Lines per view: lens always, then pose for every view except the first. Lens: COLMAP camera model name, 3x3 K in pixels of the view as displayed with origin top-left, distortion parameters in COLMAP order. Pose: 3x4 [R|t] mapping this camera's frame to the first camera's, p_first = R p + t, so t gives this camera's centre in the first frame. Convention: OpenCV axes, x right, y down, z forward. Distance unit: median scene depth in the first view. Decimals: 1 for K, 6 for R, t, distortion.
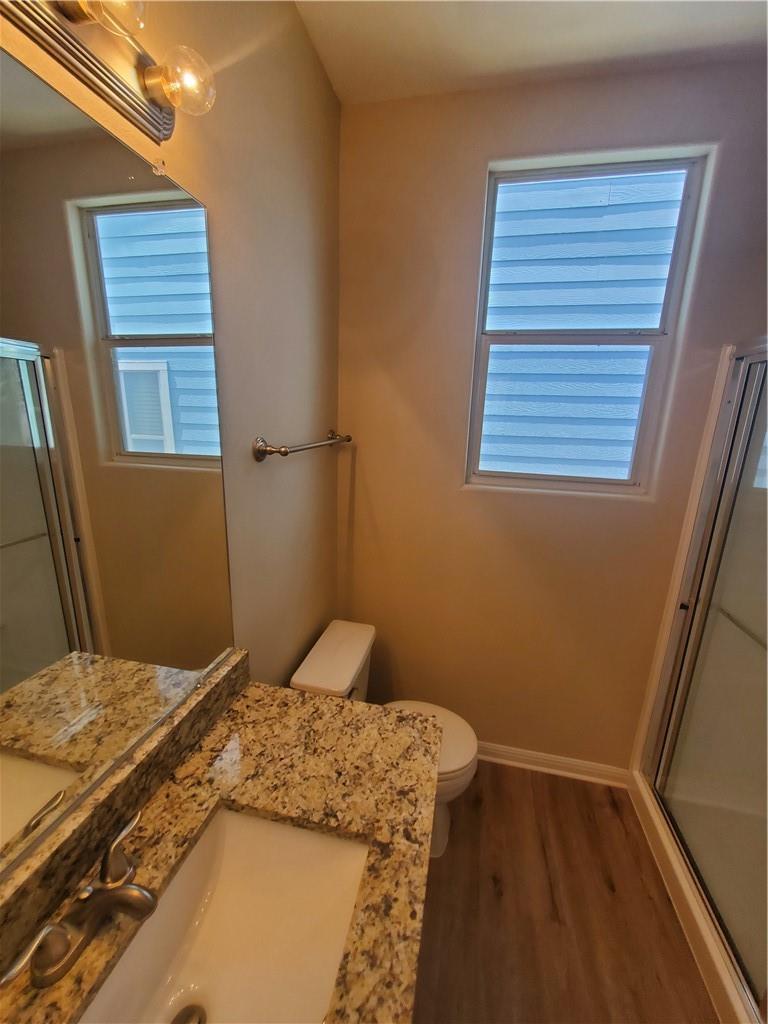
lens RADIAL K [[405.9, 0, 383.7], [0, 405.9, 510.9], [0, 0, 1]] dist [-0.001393, 0.000845]
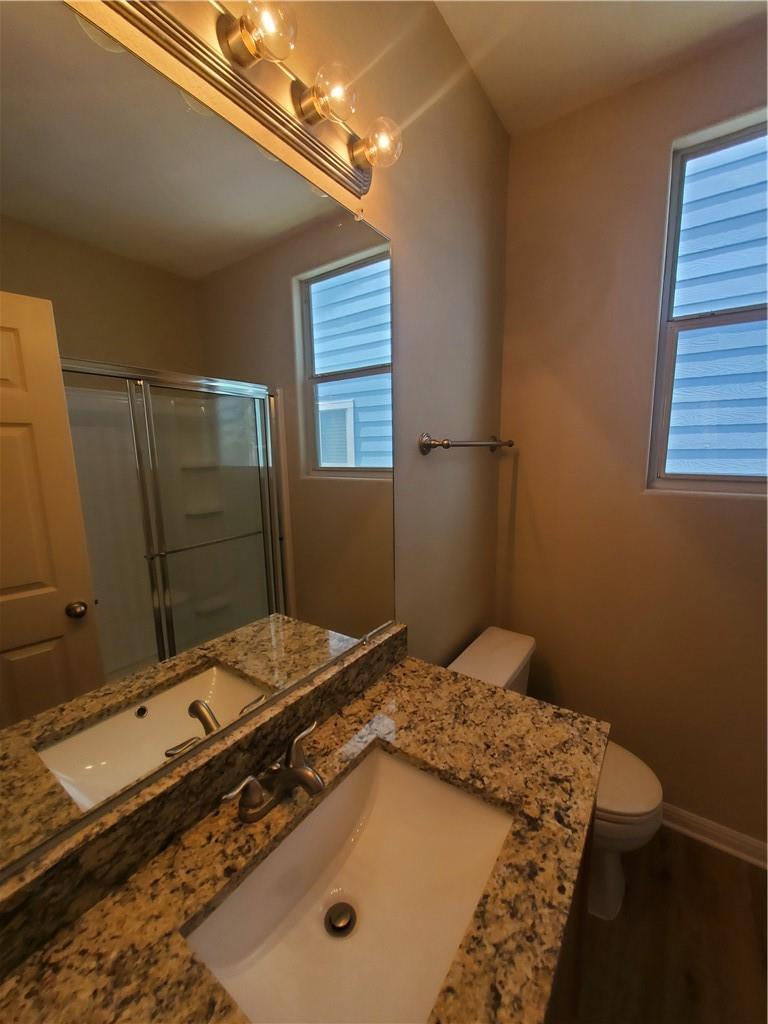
lens RADIAL K [[405.9, 0, 385.6], [0, 405.9, 510.9], [0, 0, 1]] dist [-0.001393, 0.000845]
pose [[0.923133, 0.015529, -0.384166, 0.027857], [-0.048740, 0.995850, -0.076865, 0.137406], [0.381378, 0.089681, 0.920059, -0.054763]]
